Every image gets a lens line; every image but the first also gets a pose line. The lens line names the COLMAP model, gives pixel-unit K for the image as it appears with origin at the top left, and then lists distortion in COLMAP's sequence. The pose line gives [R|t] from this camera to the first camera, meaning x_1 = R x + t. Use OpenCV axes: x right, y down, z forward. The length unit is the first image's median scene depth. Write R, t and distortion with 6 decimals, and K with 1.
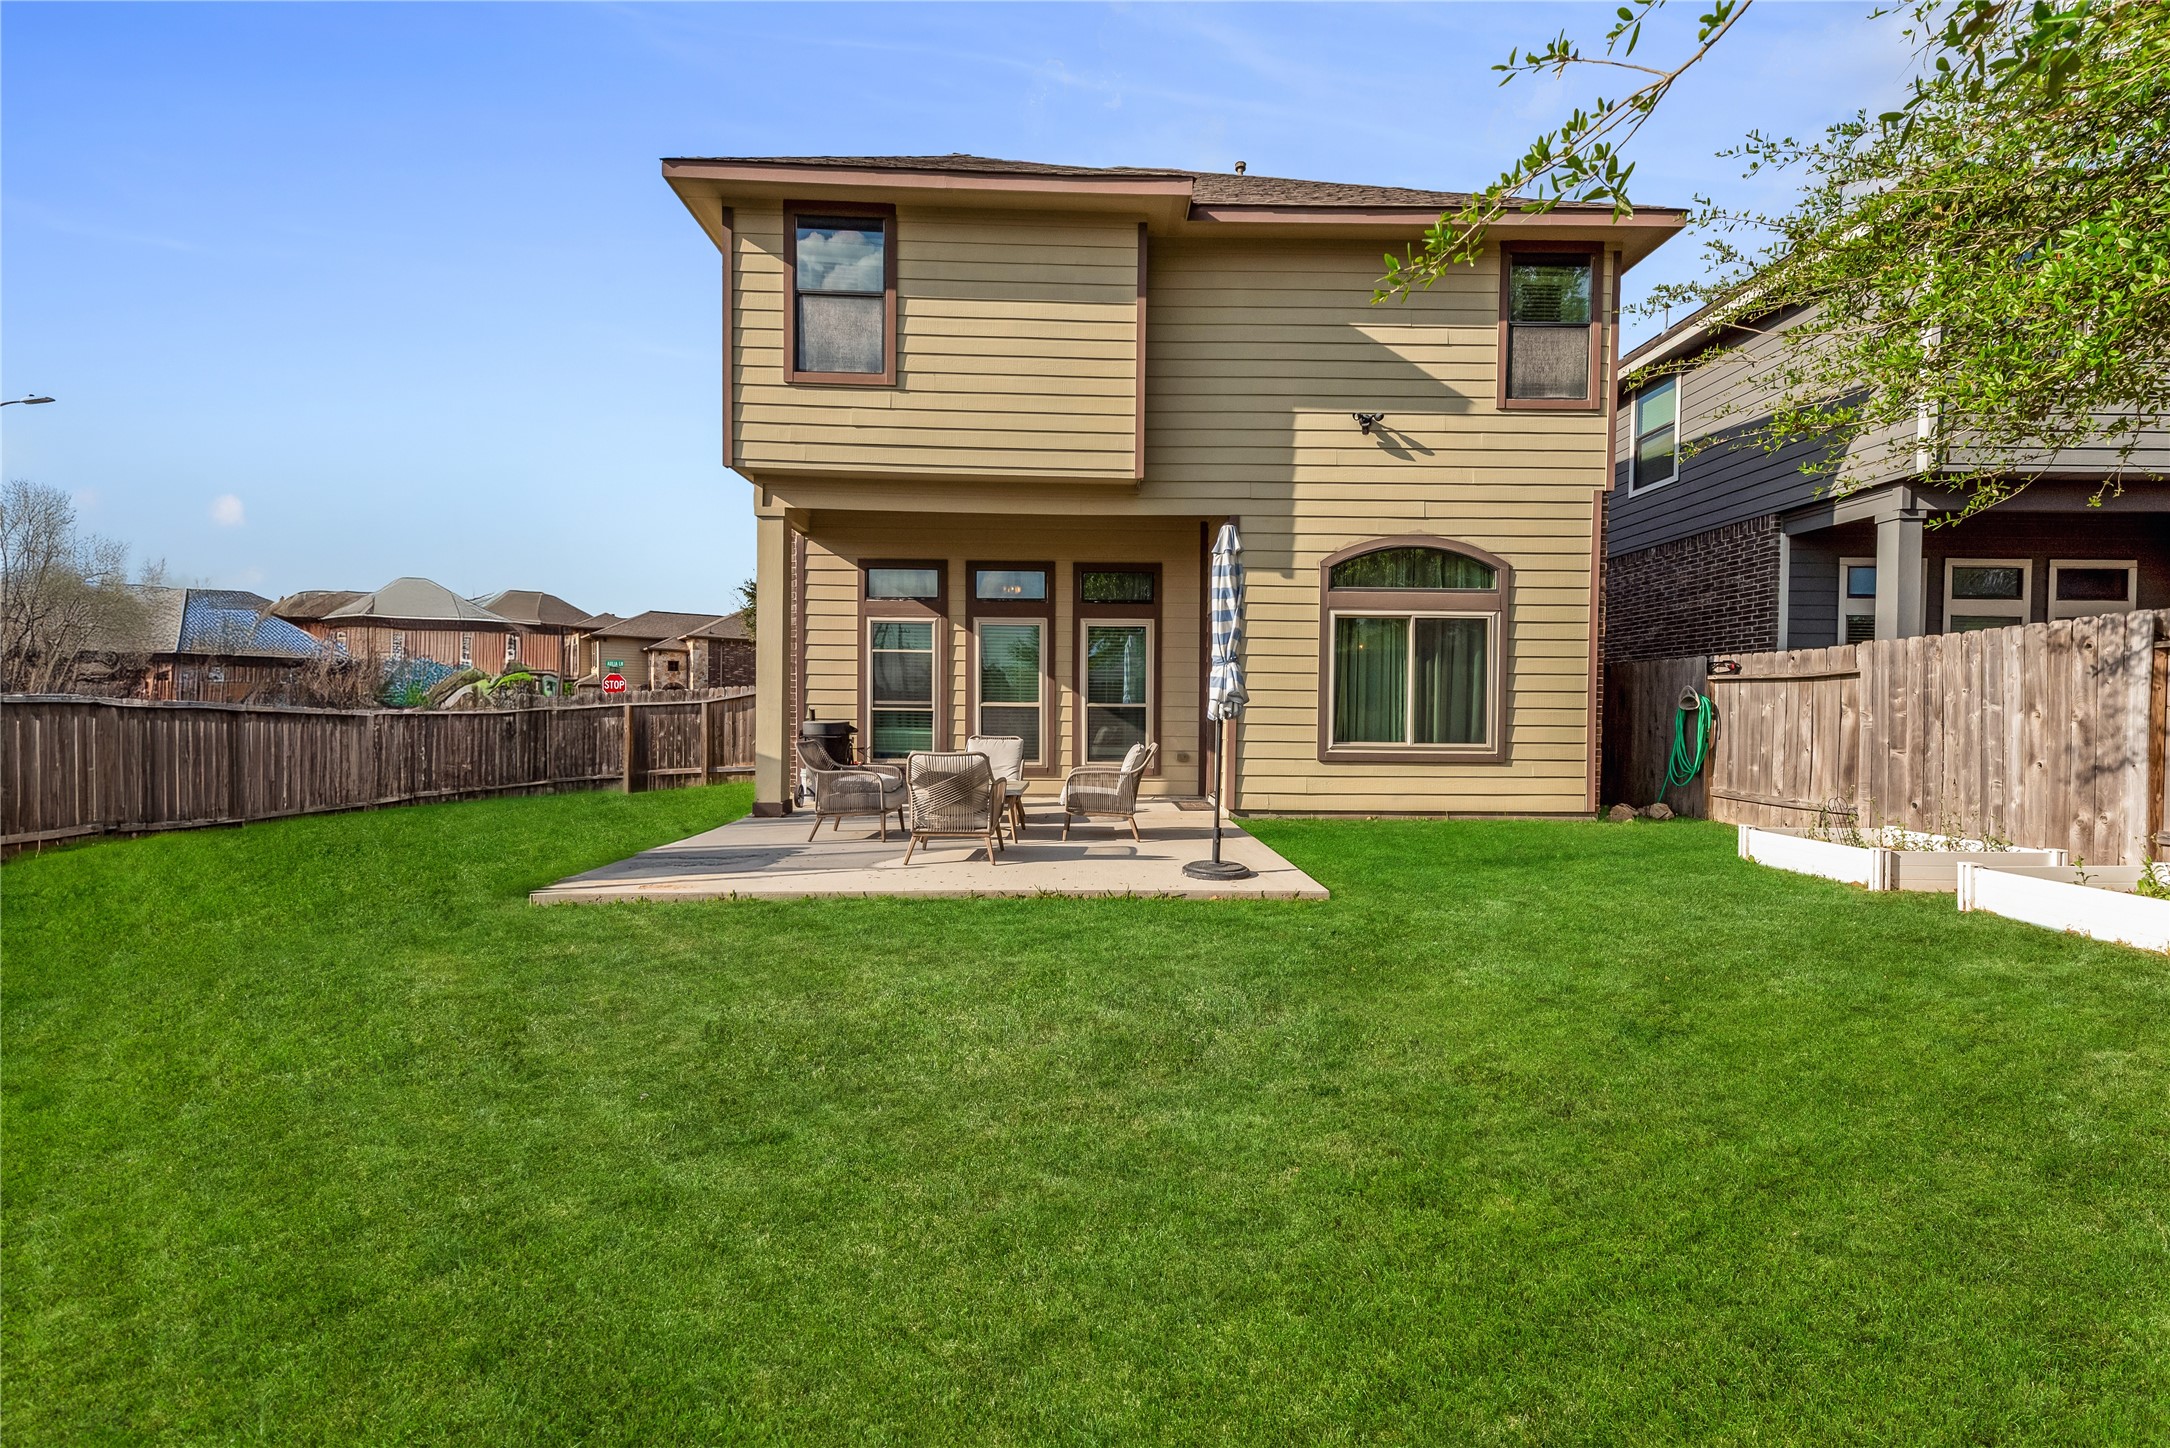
lens RADIAL K [[962.0, 0, 1049.4], [0, 962.0, 719.9], [0, 0, 1]] dist [0.019334, -0.000361]
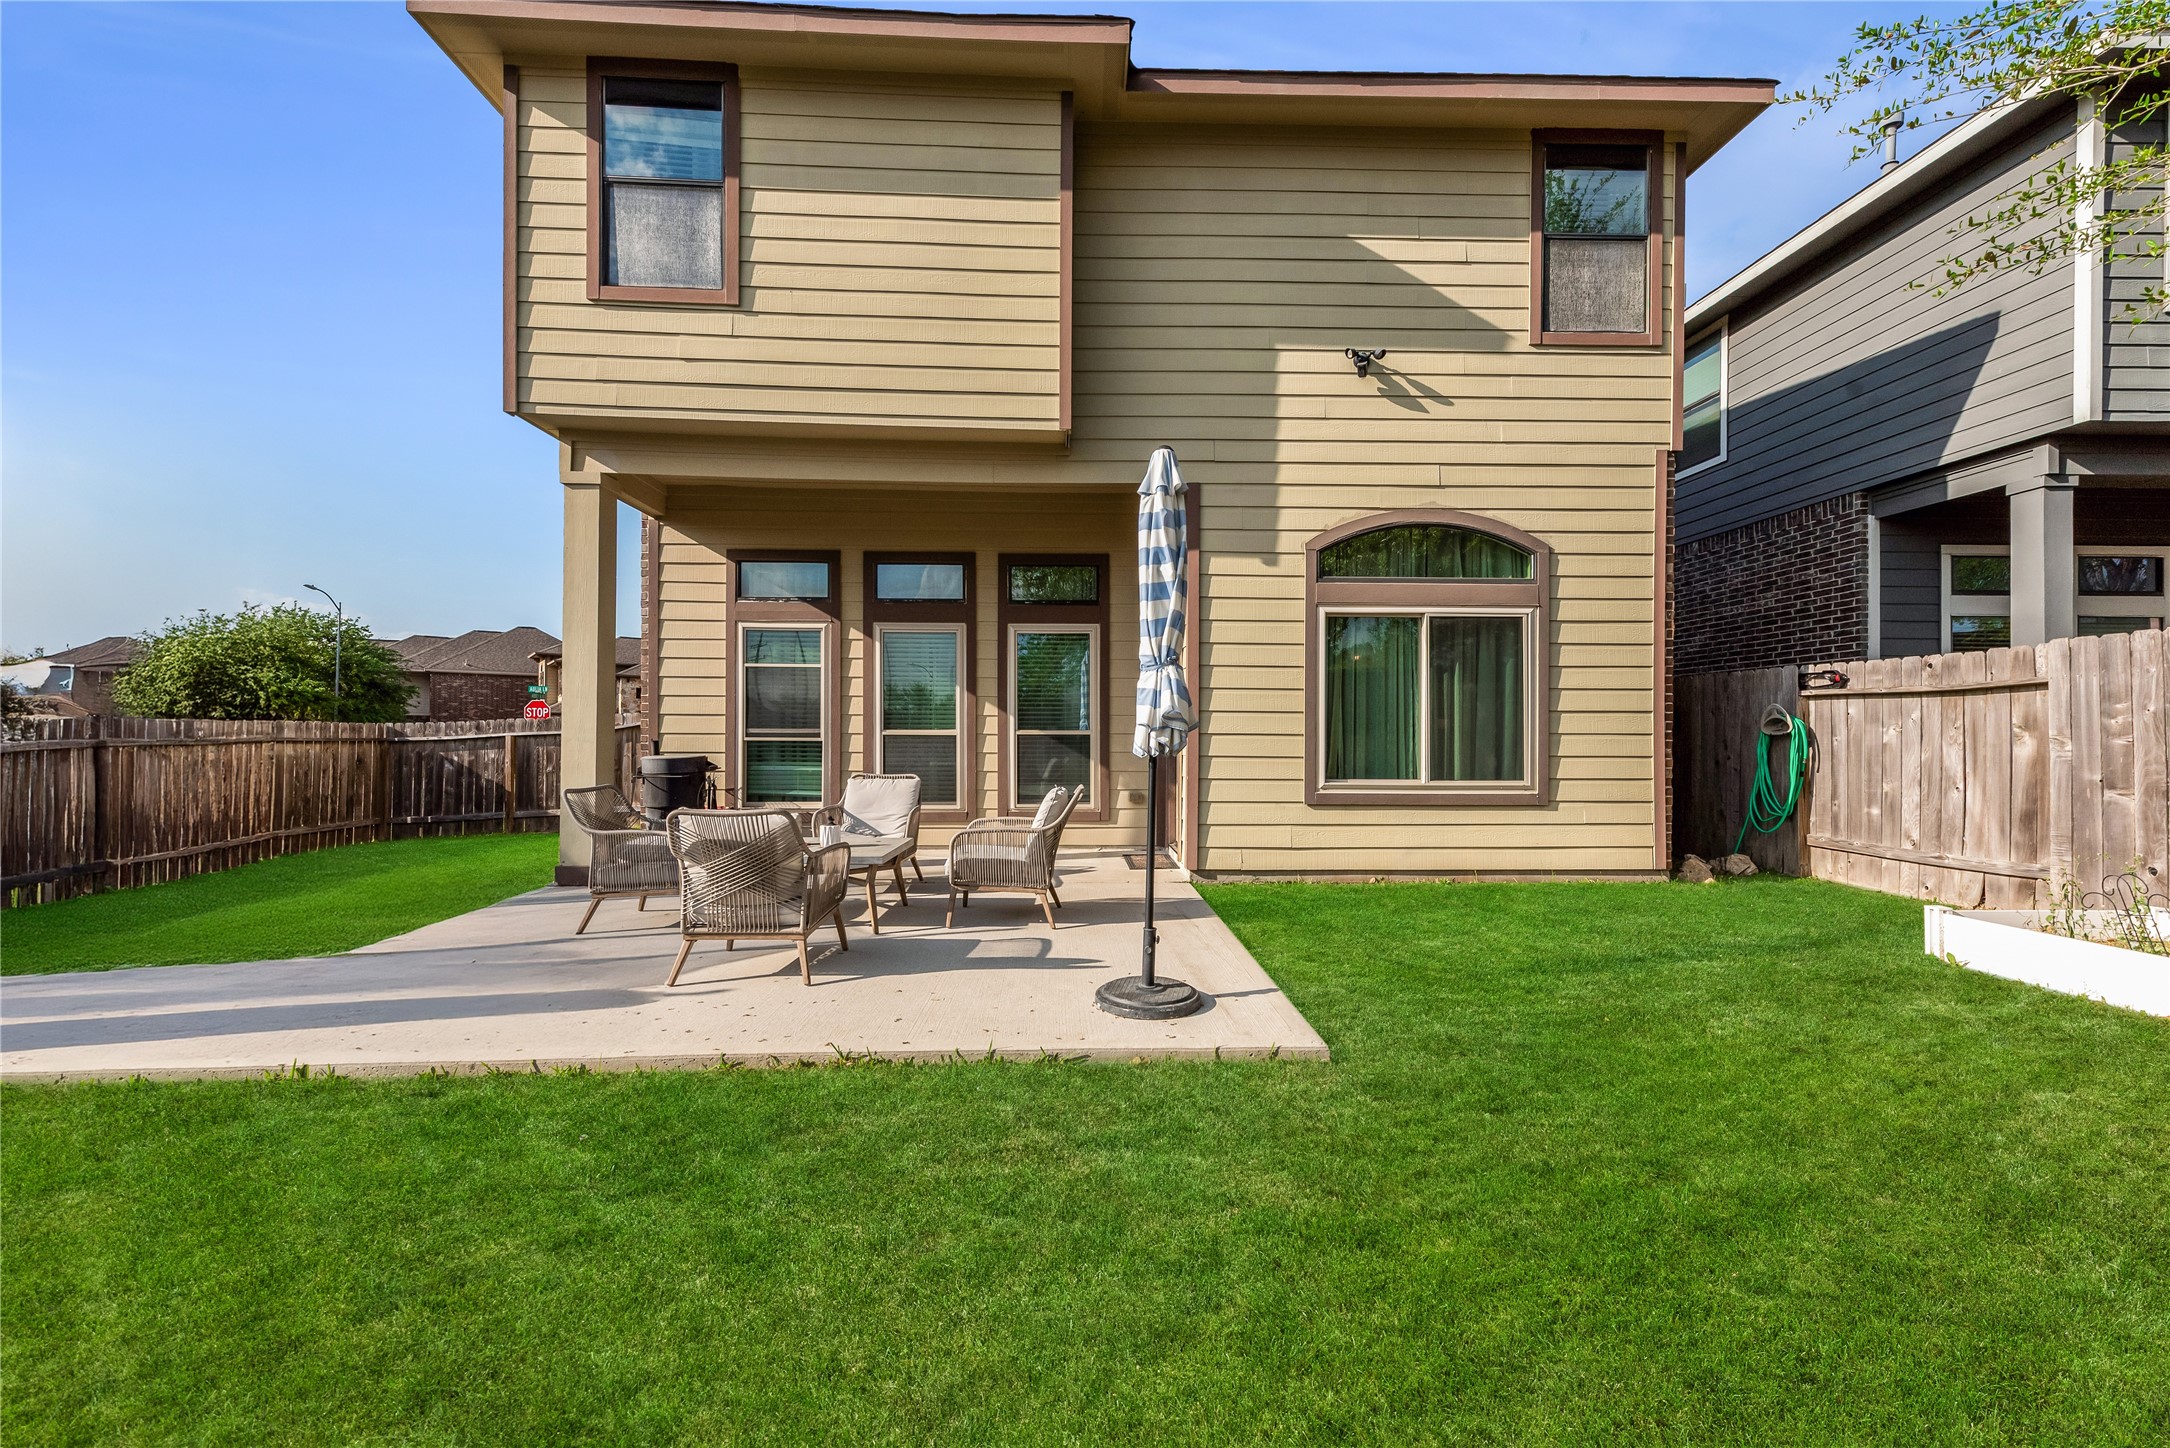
lens RADIAL K [[911.6, 0, 1085.0], [0, 911.6, 724.0], [0, 0, 1]] dist [0.022280, -0.005685]
pose [[0.999295, -0.005476, 0.037135, 0.079293], [0.006326, 0.999720, -0.022813, -0.005744], [-0.037000, 0.023032, 0.999050, 0.288813]]
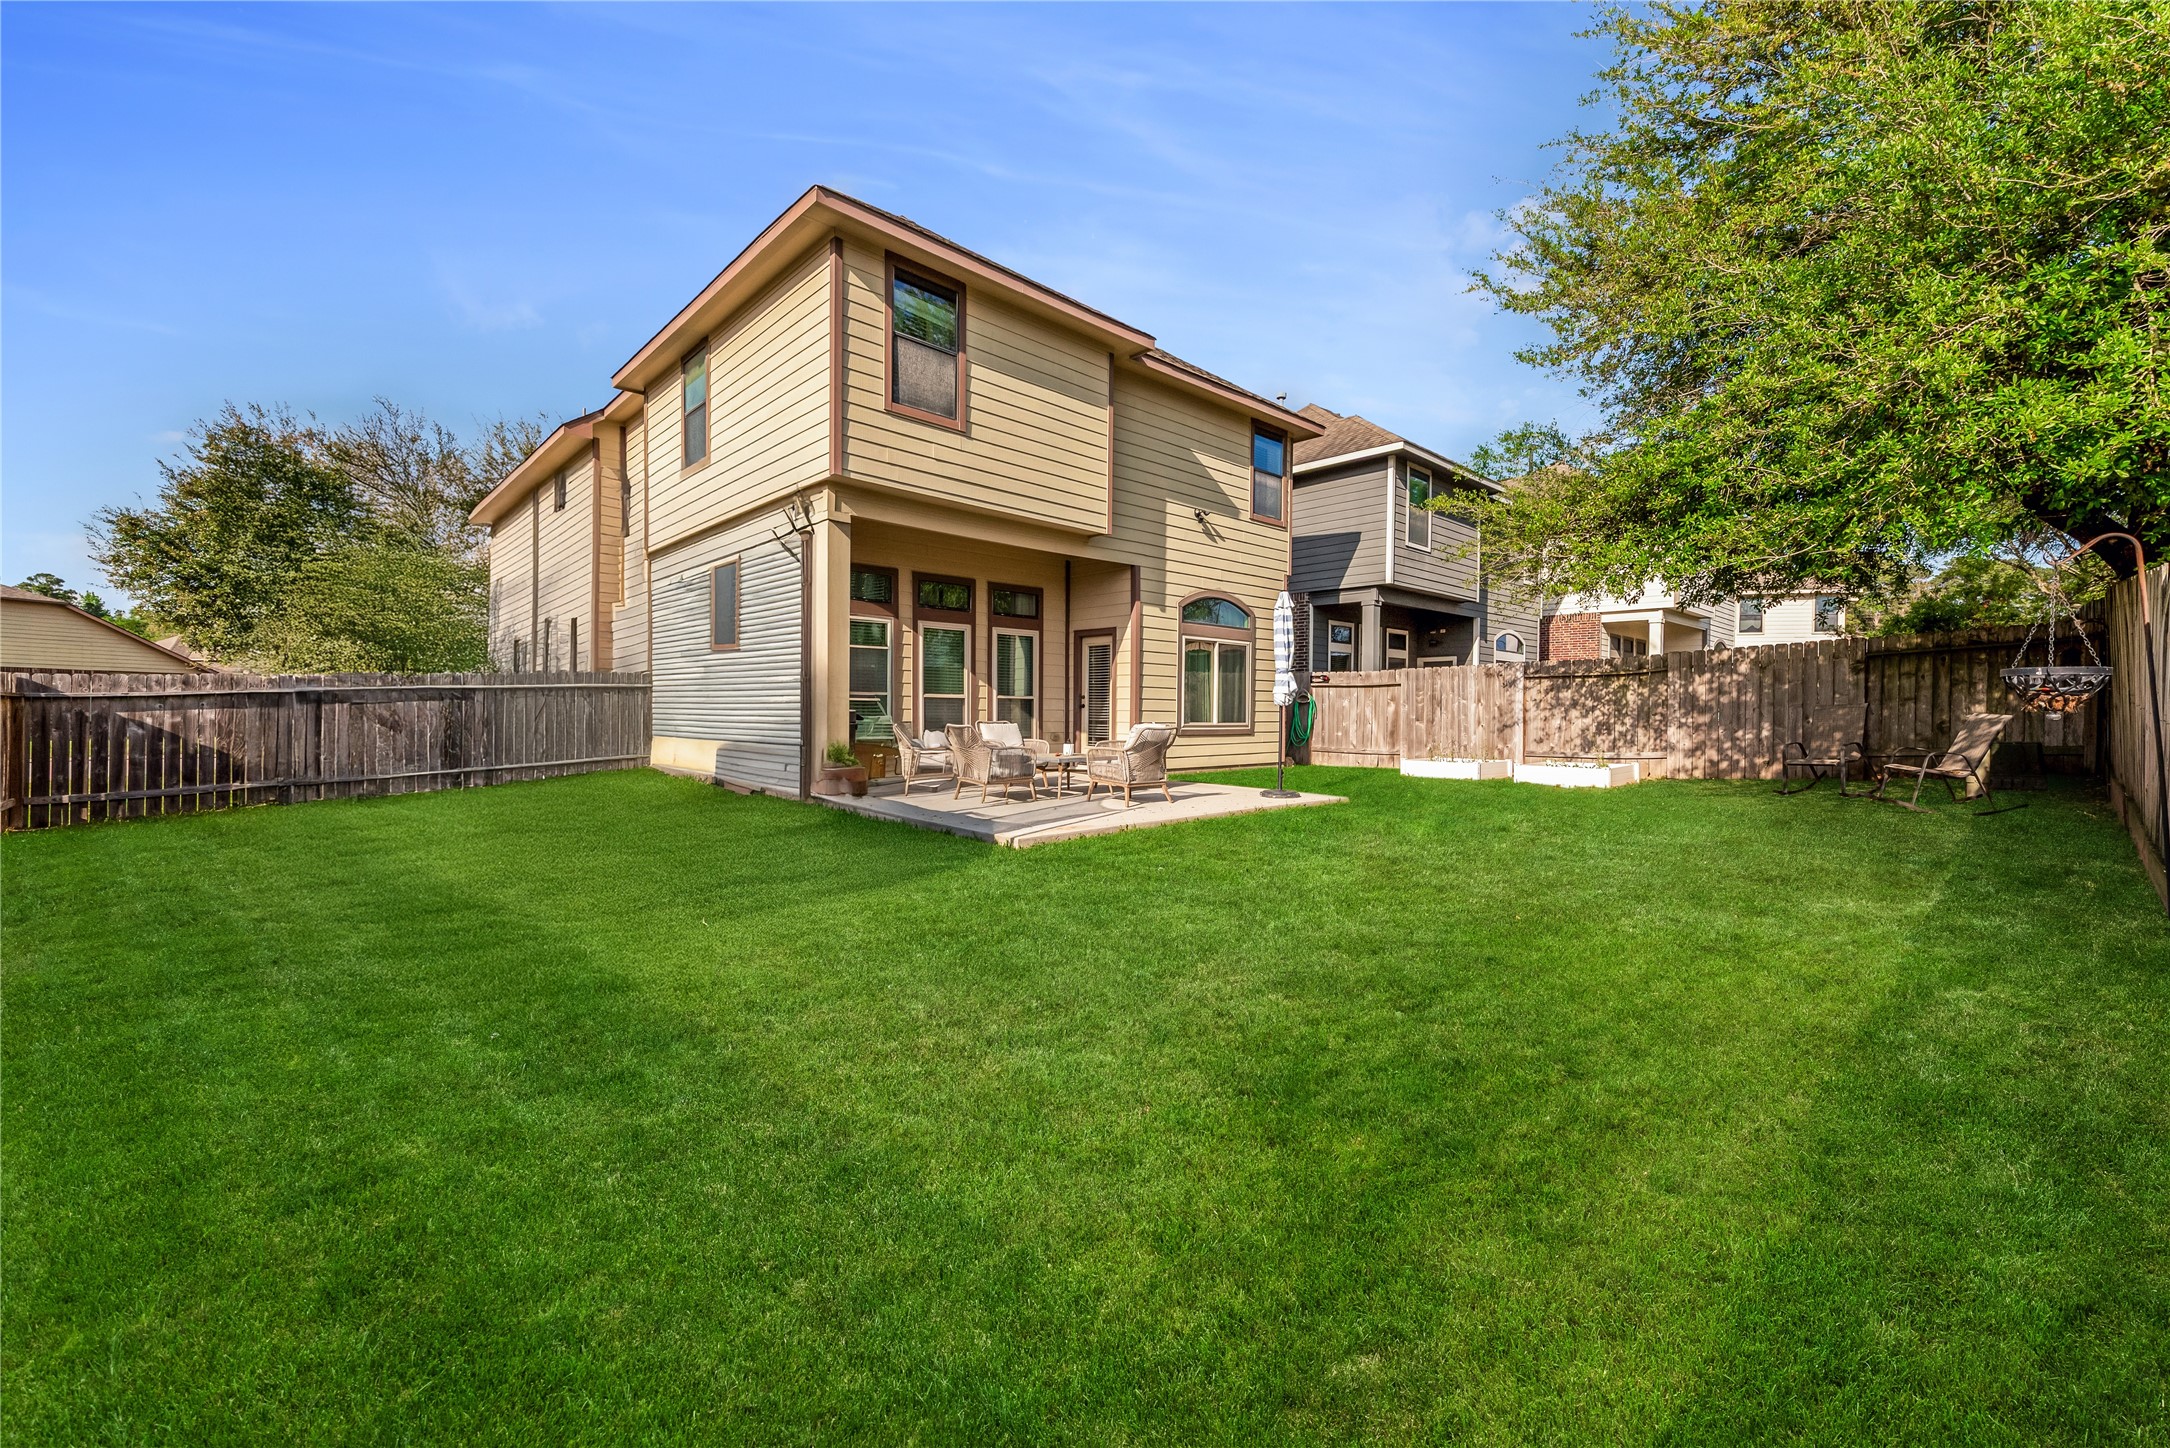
lens RADIAL K [[1034.8, 0, 1085.0], [0, 1034.8, 724.0], [0, 0, 1]] dist [0.019402, 0.000129]
pose [[0.689628, -0.010578, 0.724087, -1.001318], [0.006879, 0.999944, 0.008056, 0.011113], [-0.724131, -0.000575, 0.689662, -0.009497]]
